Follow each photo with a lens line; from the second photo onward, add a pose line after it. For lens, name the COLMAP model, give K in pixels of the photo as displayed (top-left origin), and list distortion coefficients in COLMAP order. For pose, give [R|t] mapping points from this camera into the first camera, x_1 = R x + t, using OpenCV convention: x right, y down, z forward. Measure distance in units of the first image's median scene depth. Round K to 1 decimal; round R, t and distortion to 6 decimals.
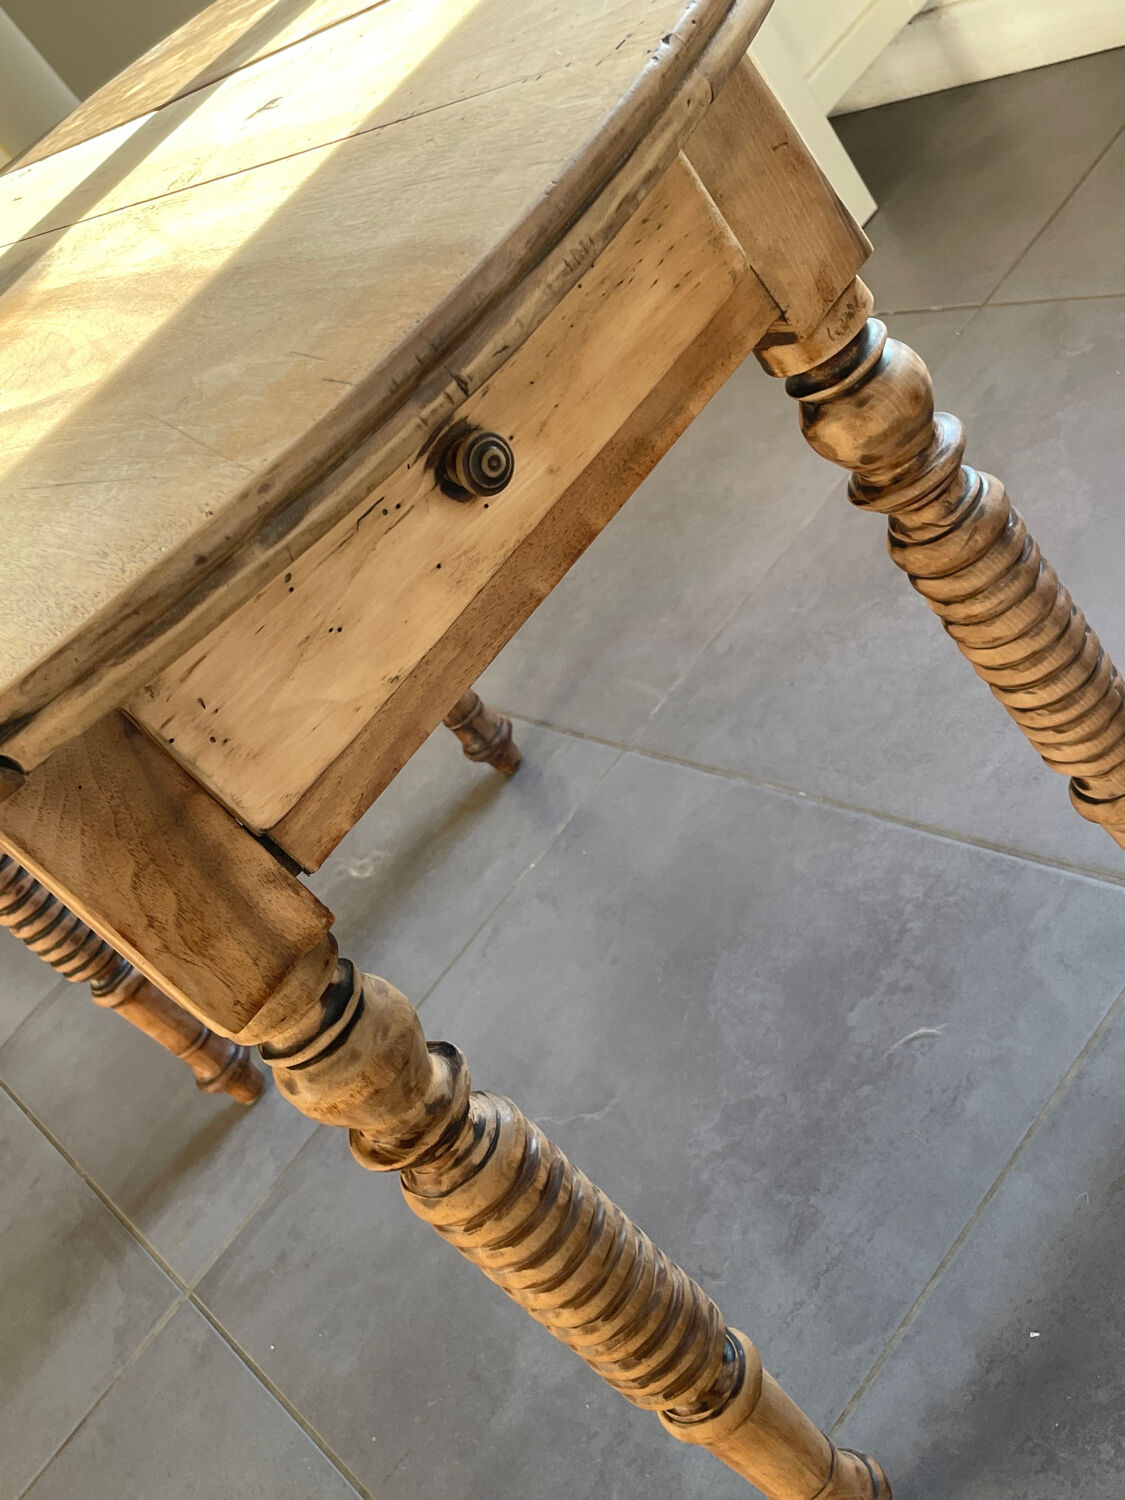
lens RADIAL K [[1654.3, 0, 555.6], [0, 1654.3, 742.1], [0, 0, 1]] dist [0.055582, 0.000000]
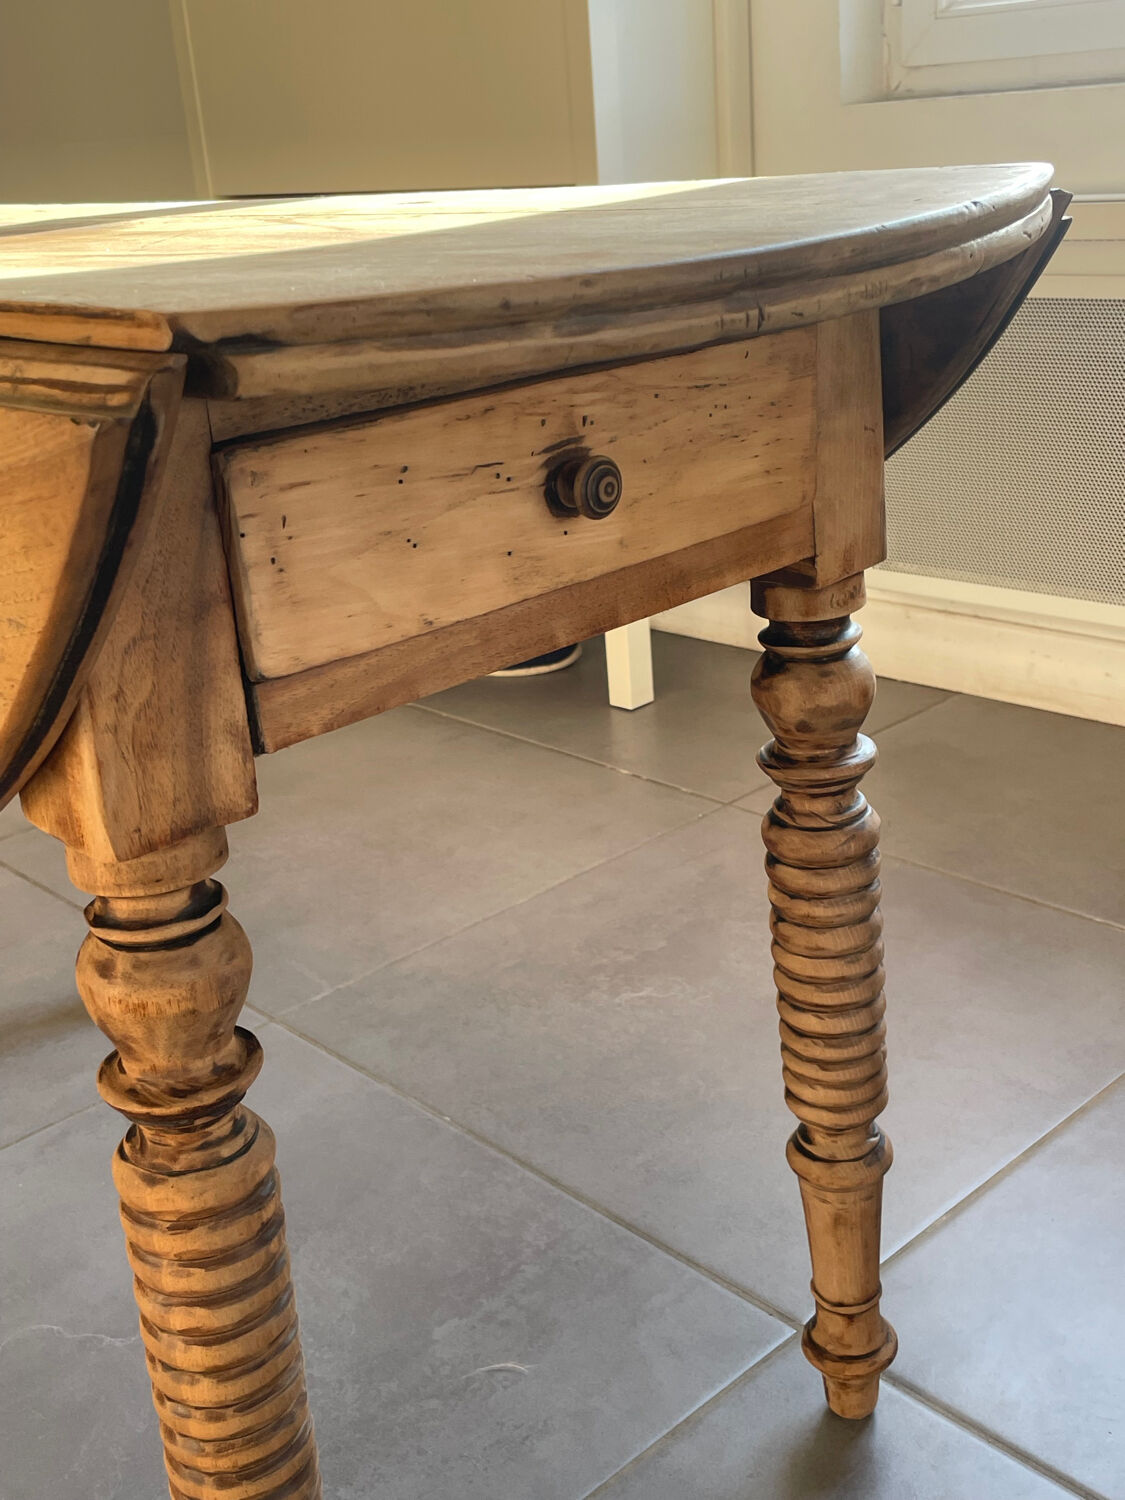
lens RADIAL K [[1654.3, 0, 573.3], [0, 1654.3, 757.7], [0, 0, 1]] dist [0.055582, 0.000000]
pose [[0.864848, 0.462890, 0.194349, -0.146224], [-0.389120, 0.862670, -0.323088, 0.262282], [-0.317213, 0.203797, 0.926198, 0.056647]]
